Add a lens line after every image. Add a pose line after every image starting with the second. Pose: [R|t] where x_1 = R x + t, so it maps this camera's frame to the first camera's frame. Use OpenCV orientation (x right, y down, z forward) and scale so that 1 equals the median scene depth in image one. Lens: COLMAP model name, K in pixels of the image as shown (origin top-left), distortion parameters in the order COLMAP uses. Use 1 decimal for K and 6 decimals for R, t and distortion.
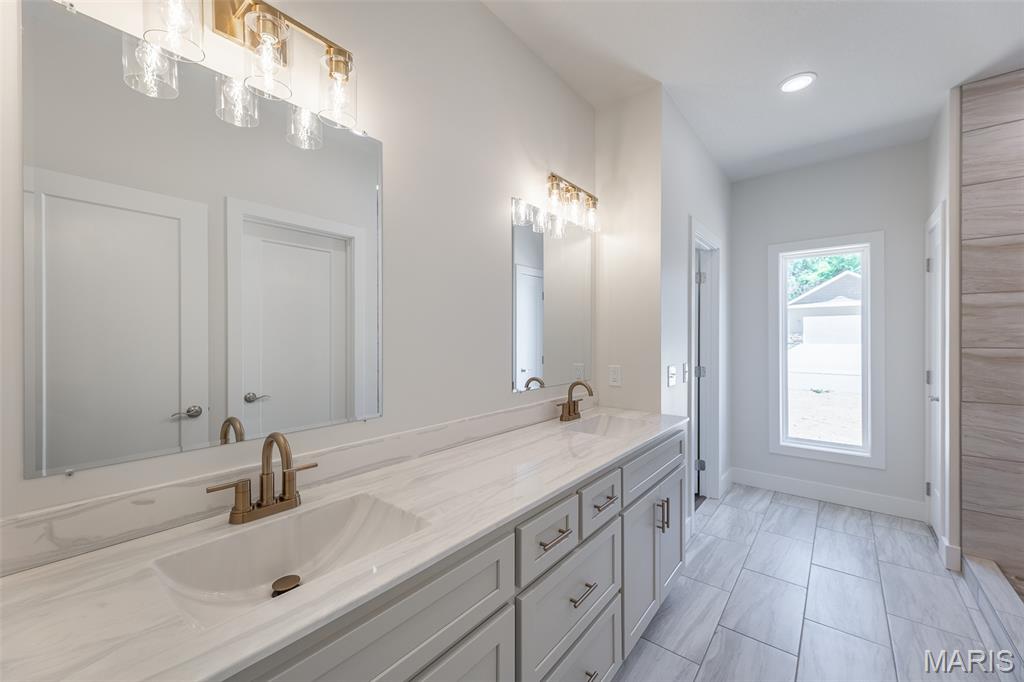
lens RADIAL K [[404.8, 0, 518.5], [0, 404.8, 338.7], [0, 0, 1]] dist [0.006740, -0.001605]
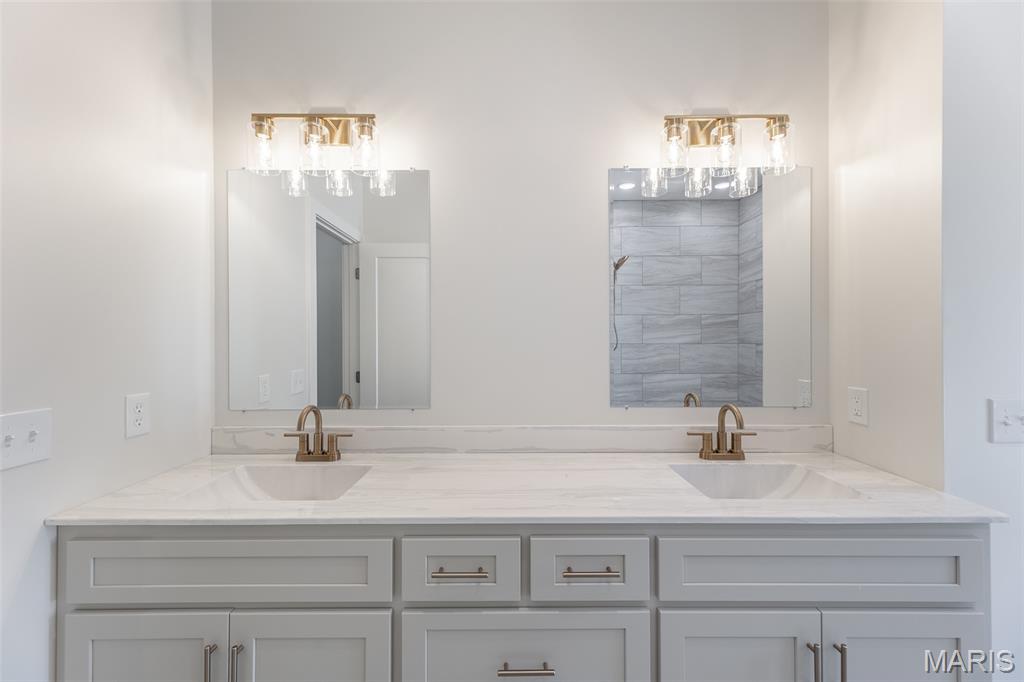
lens RADIAL K [[404.8, 0, 508.8], [0, 404.8, 344.5], [0, 0, 1]] dist [0.006740, -0.001605]
pose [[0.620504, 0.008301, -0.784160, 0.728828], [0.001598, 0.999929, 0.011850, -0.006250], [0.784202, -0.008606, 0.620446, 0.475098]]
